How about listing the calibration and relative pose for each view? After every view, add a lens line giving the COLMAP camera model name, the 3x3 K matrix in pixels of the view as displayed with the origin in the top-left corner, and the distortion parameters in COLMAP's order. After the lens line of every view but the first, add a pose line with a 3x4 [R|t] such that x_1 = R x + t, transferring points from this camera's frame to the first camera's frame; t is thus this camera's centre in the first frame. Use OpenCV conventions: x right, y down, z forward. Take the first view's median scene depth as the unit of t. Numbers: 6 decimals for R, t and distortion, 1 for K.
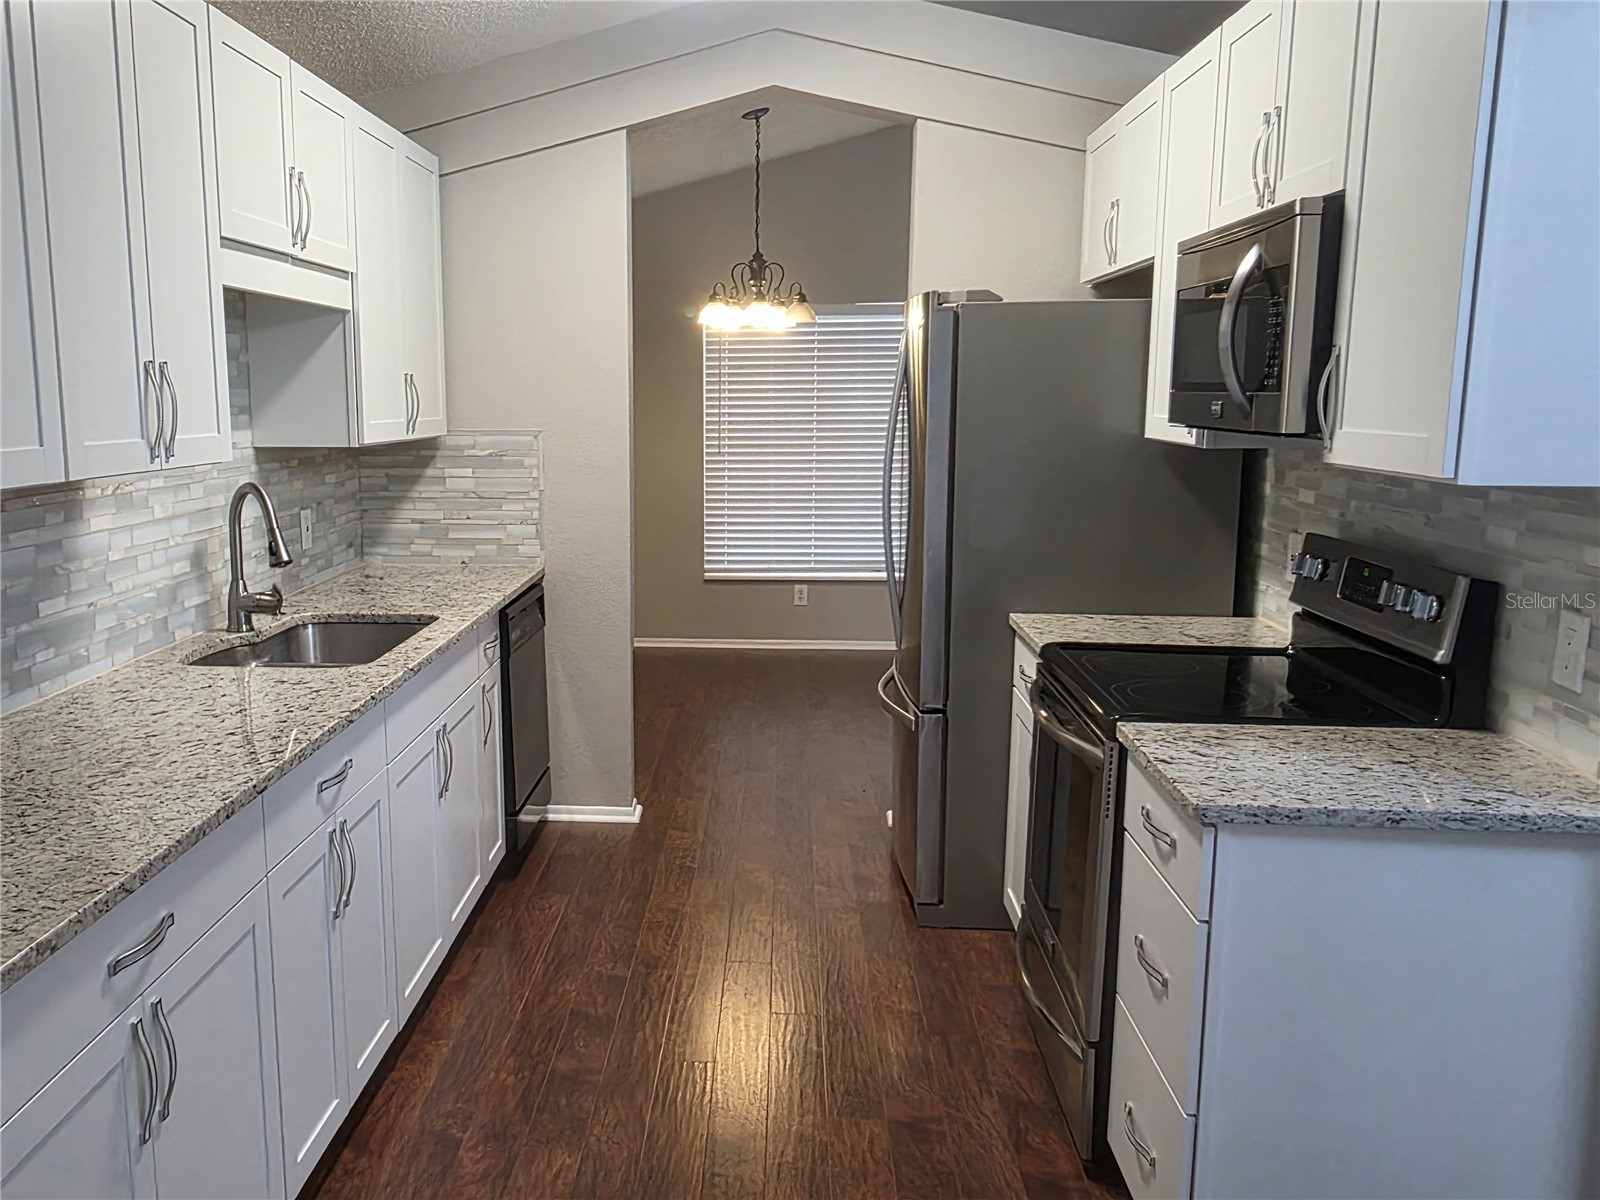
lens RADIAL K [[1379.6, 0, 630.9], [0, 1379.6, 602.0], [0, 0, 1]] dist [0.018177, -0.003199]
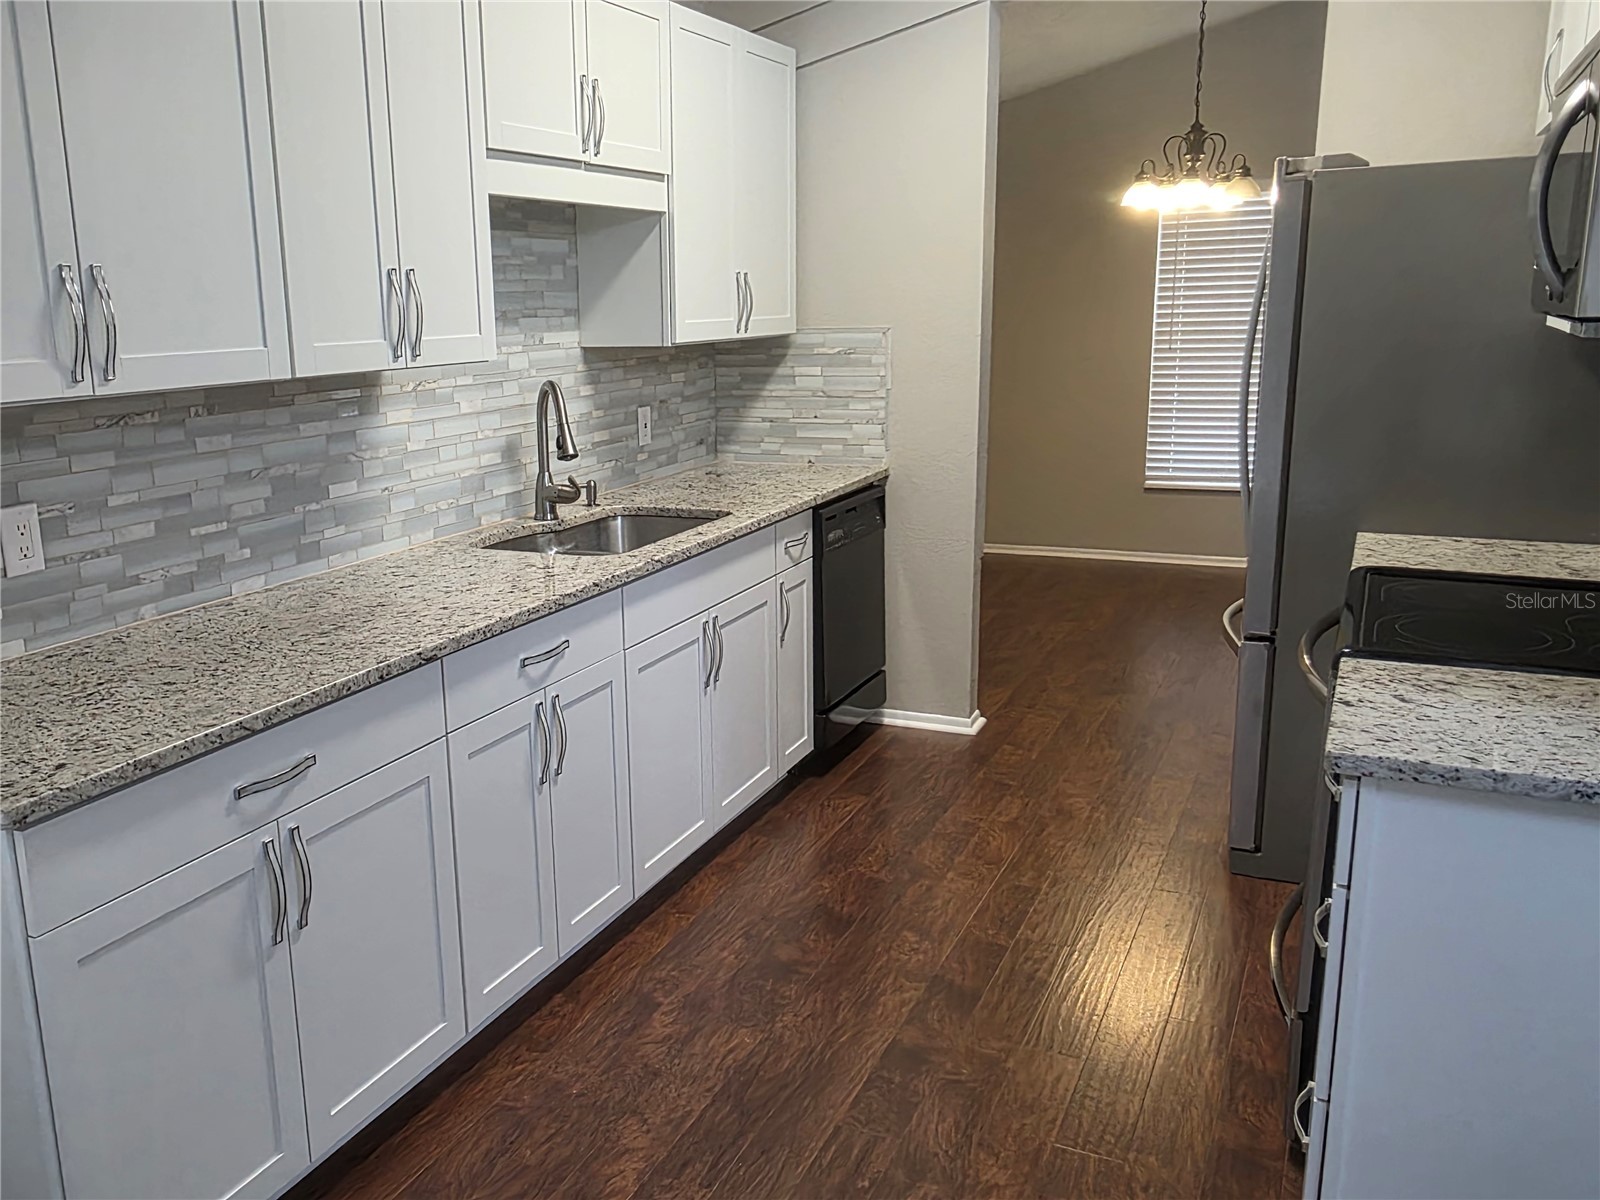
lens RADIAL K [[1379.6, 0, 630.9], [0, 1379.6, 602.0], [0, 0, 1]] dist [0.018177, -0.003199]
pose [[0.928010, 0.059654, -0.367748, 0.181355], [-0.033534, 0.996466, 0.077017, 0.000164], [0.371043, -0.059140, 0.926731, 0.021093]]
